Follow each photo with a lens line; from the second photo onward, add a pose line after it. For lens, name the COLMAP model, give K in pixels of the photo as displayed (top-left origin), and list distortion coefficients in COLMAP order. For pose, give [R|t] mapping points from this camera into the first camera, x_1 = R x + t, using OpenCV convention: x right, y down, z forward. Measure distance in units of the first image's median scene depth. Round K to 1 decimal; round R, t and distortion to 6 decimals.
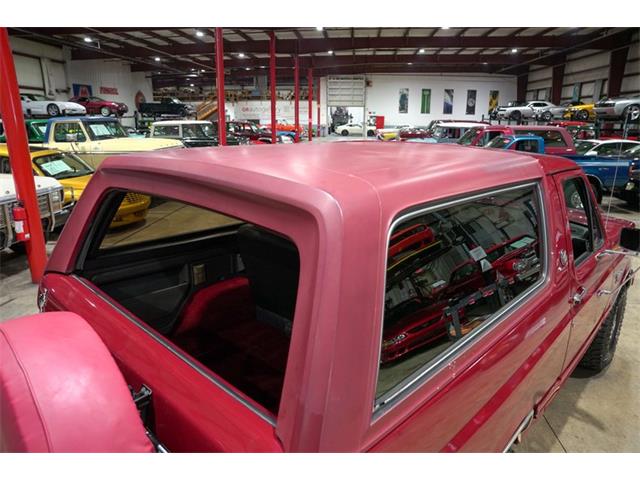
lens RADIAL K [[438.8, 0, 321.8], [0, 438.8, 237.8], [0, 0, 1]] dist [-0.133451, 0.101917]
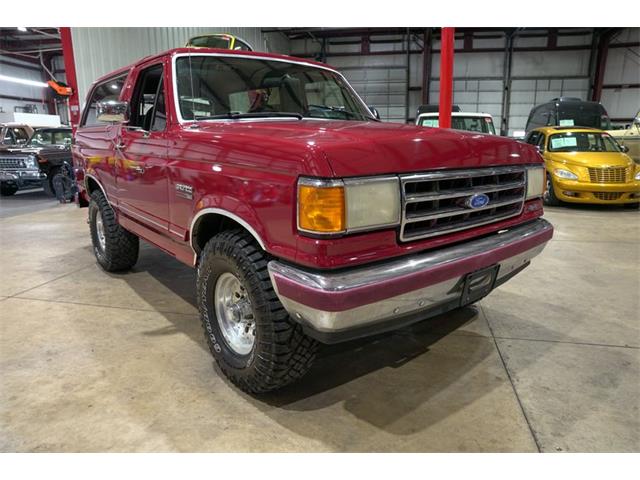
lens RADIAL K [[438.8, 0, 321.6], [0, 438.8, 240.9], [0, 0, 1]] dist [-0.133451, 0.101917]
pose [[-0.119132, 0.216825, -0.968914, 0.129035], [-0.263339, 0.934014, 0.241394, -0.006232], [0.957319, 0.283911, -0.054173, 0.117688]]
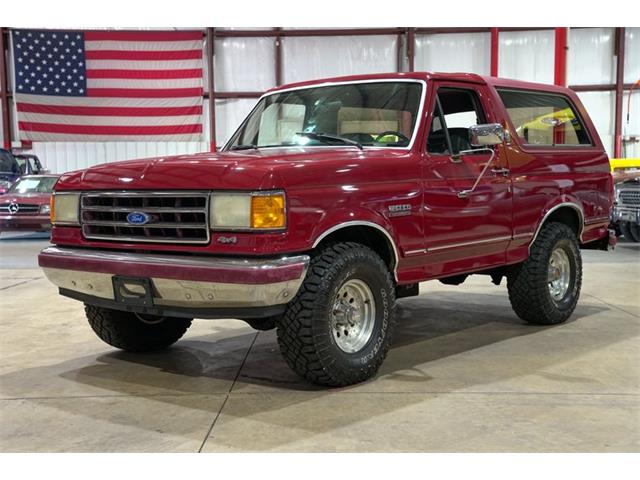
lens RADIAL K [[885.0, 0, 321.2], [0, 885.0, 240.0], [0, 0, 1]] dist [0.206256, 0.000000]
pose [[-0.997559, 0.006076, -0.069563, 0.047158], [-0.017143, 0.944412, 0.328318, -0.047295], [0.067691, 0.328709, -0.942002, 0.273456]]
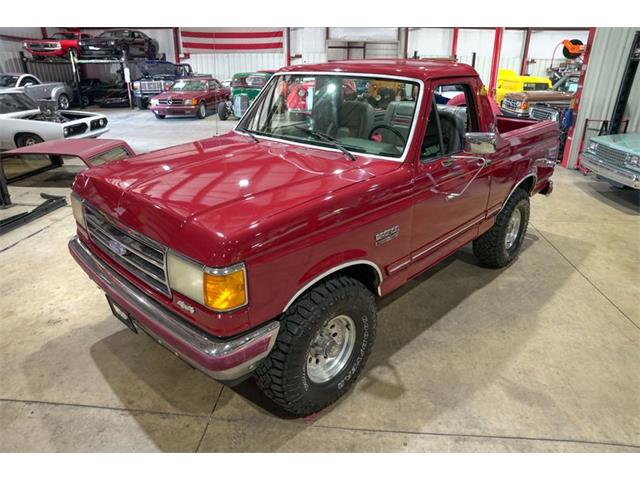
lens RADIAL K [[438.8, 0, 321.1], [0, 438.8, 243.5], [0, 0, 1]] dist [-0.133451, 0.101917]
pose [[-0.999852, -0.017129, -0.001871, 0.034112], [-0.014619, 0.785784, 0.618328, -0.045991], [-0.009121, 0.618264, -0.785918, 0.187048]]
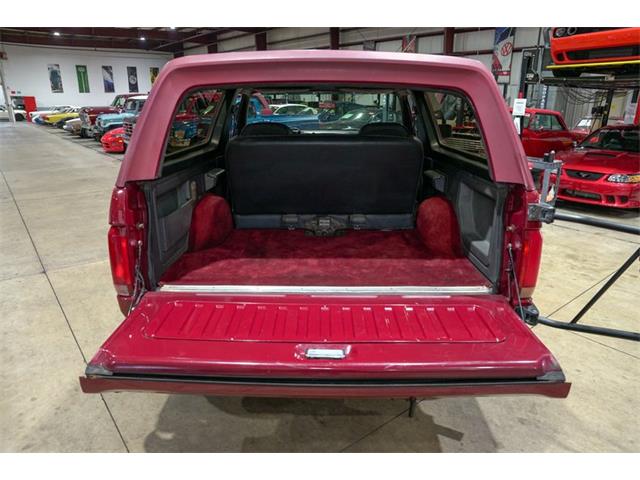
lens RADIAL K [[433.4, 0, 321.5], [0, 433.4, 238.8], [0, 0, 1]] dist [-0.100148, 0.066067]
pose [[0.728232, -0.215801, 0.650468, -0.056315], [0.185700, 0.975757, 0.115819, 0.009817], [-0.659692, 0.036449, 0.750651, 0.002385]]
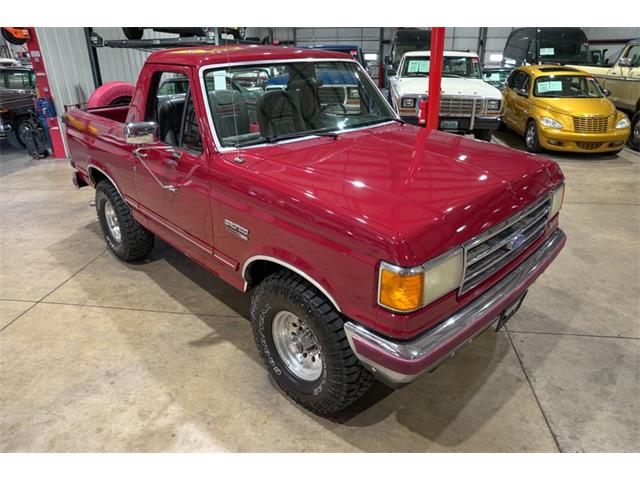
lens RADIAL K [[438.8, 0, 321.6], [0, 438.8, 243.1], [0, 0, 1]] dist [-0.133451, 0.101917]
pose [[-0.038481, 0.403357, -0.914233, 0.128534], [-0.259328, 0.879533, 0.398963, -0.020947], [0.965022, 0.252439, 0.070756, 0.100133]]
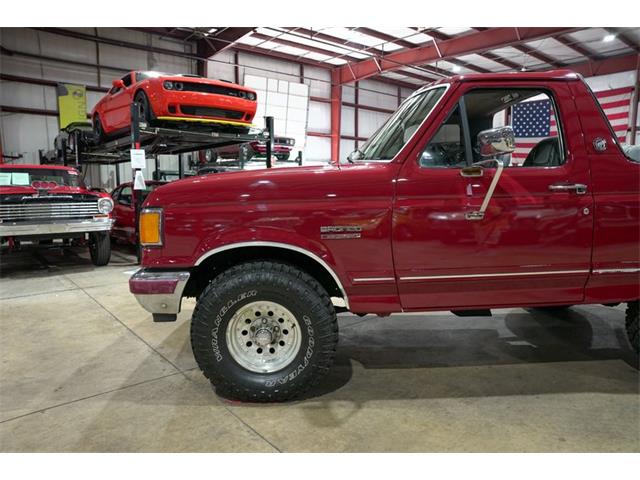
lens RADIAL K [[437.6, 0, 319.9], [0, 437.6, 238.8], [0, 0, 1]] dist [-0.129463, 0.098098]
pose [[-0.705810, -0.091231, 0.702502, -0.021522], [0.188370, 0.931800, 0.310266, -0.022647], [-0.682897, 0.351319, -0.640489, 0.174360]]
